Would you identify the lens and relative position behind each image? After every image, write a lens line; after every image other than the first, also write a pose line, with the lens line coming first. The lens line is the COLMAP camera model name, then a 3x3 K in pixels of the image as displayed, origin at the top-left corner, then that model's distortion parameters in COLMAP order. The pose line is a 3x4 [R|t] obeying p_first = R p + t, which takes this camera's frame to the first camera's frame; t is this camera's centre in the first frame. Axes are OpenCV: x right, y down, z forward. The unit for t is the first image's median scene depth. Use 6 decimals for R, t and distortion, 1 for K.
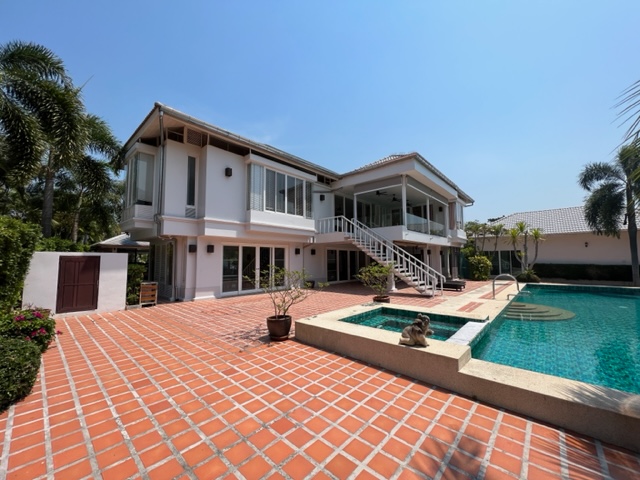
lens RADIAL K [[258.1, 0, 318.8], [0, 258.1, 242.0], [0, 0, 1]] dist [-0.003714, 0.001785]
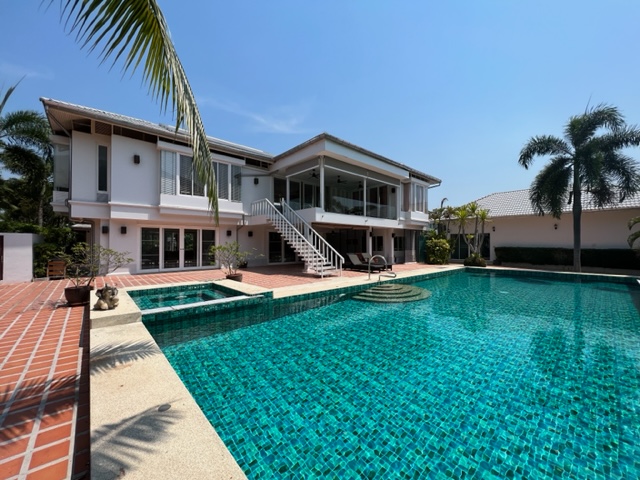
lens RADIAL K [[258.1, 0, 317.2], [0, 258.1, 242.7], [0, 0, 1]] dist [-0.003714, 0.001785]
pose [[0.994016, 0.005353, -0.109100, 0.410110], [0.001746, 0.997892, 0.064869, 0.007703], [0.109217, -0.064672, 0.991912, -0.008365]]
